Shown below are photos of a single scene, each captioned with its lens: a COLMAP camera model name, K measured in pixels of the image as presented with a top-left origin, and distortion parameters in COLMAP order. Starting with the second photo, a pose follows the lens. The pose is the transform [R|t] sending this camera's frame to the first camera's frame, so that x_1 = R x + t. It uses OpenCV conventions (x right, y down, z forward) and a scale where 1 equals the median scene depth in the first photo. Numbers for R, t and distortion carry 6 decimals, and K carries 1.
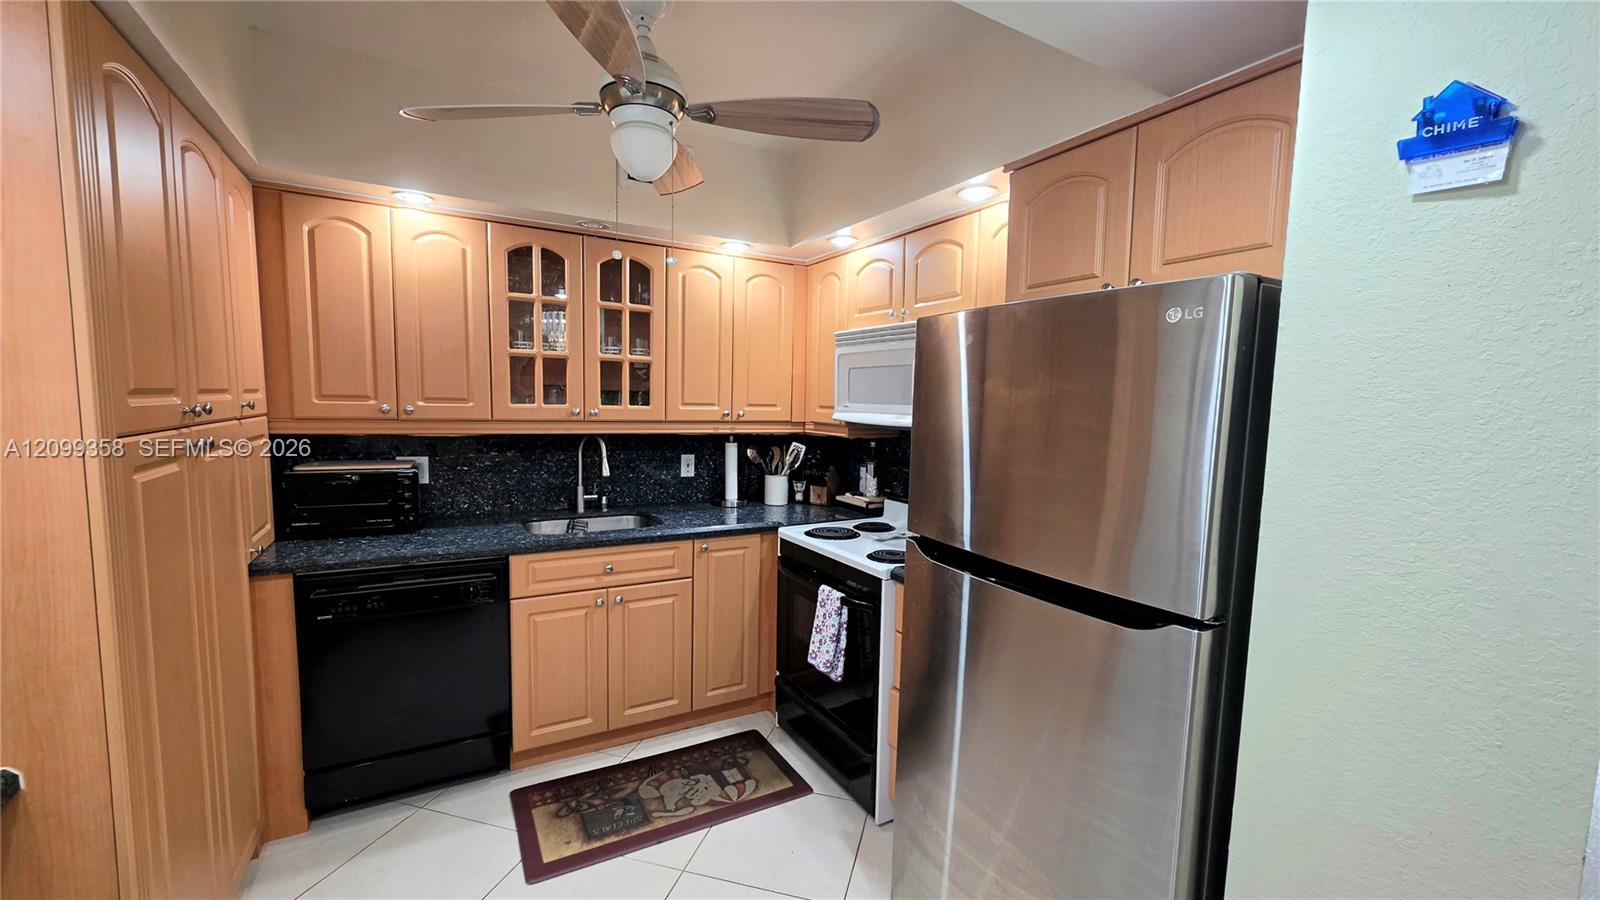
lens RADIAL K [[642.7, 0, 806.6], [0, 642.7, 456.5], [0, 0, 1]] dist [0.002333, -0.001092]
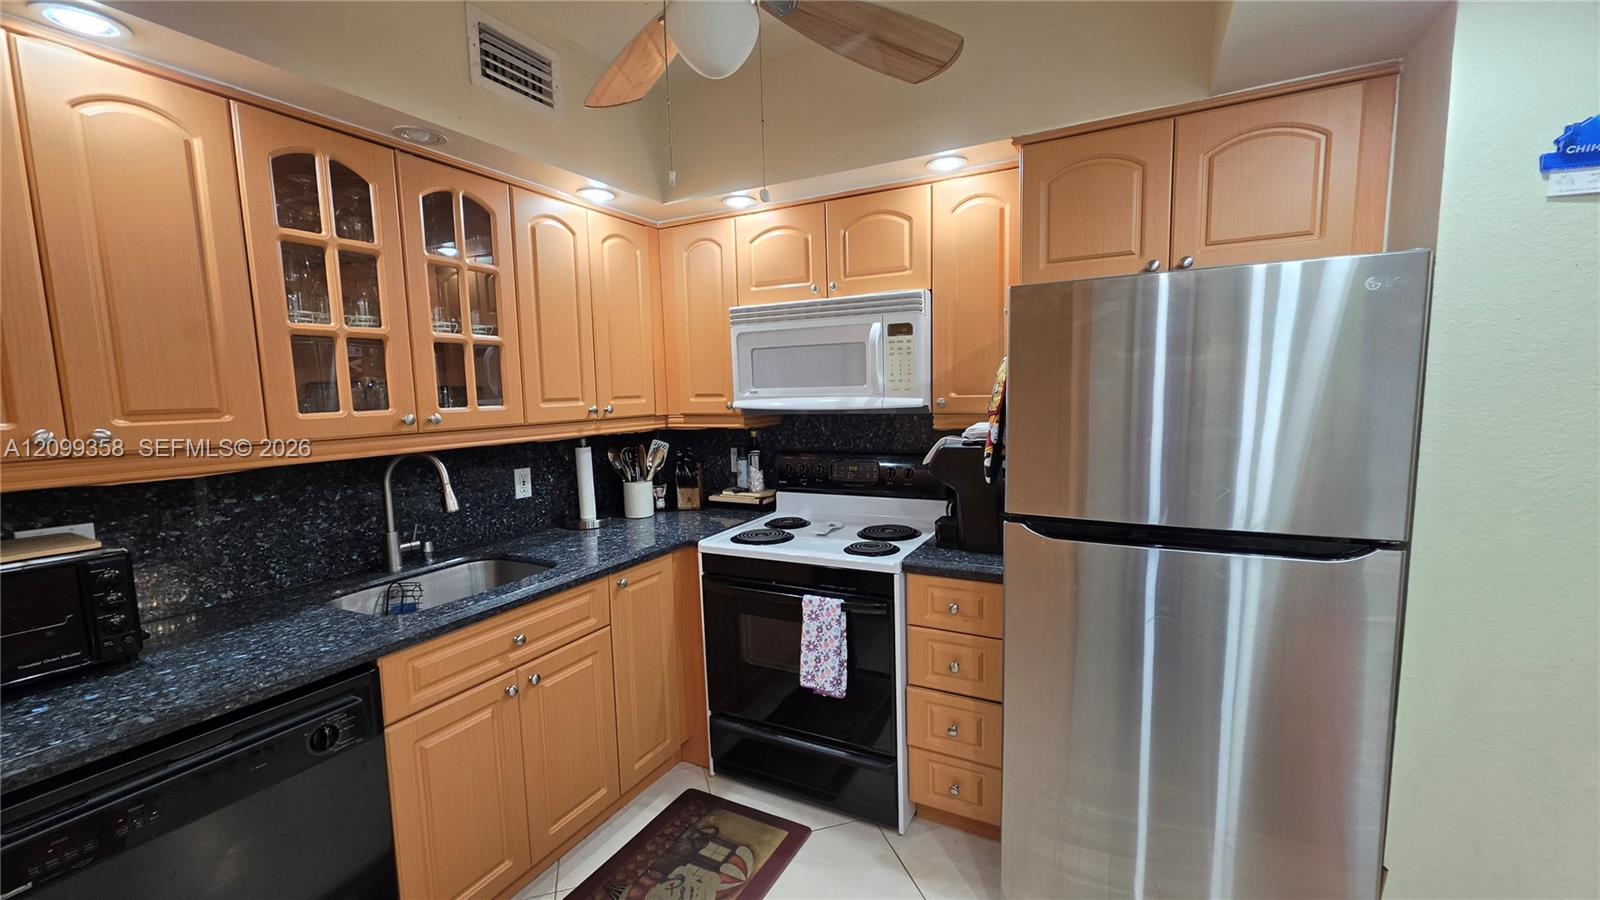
lens RADIAL K [[642.7, 0, 801.9], [0, 642.7, 454.8], [0, 0, 1]] dist [0.002333, -0.001092]
pose [[0.842637, -0.100028, 0.529109, -0.379040], [0.093222, 0.994857, 0.039616, -0.022849], [-0.530351, 0.015943, 0.847628, 0.232267]]
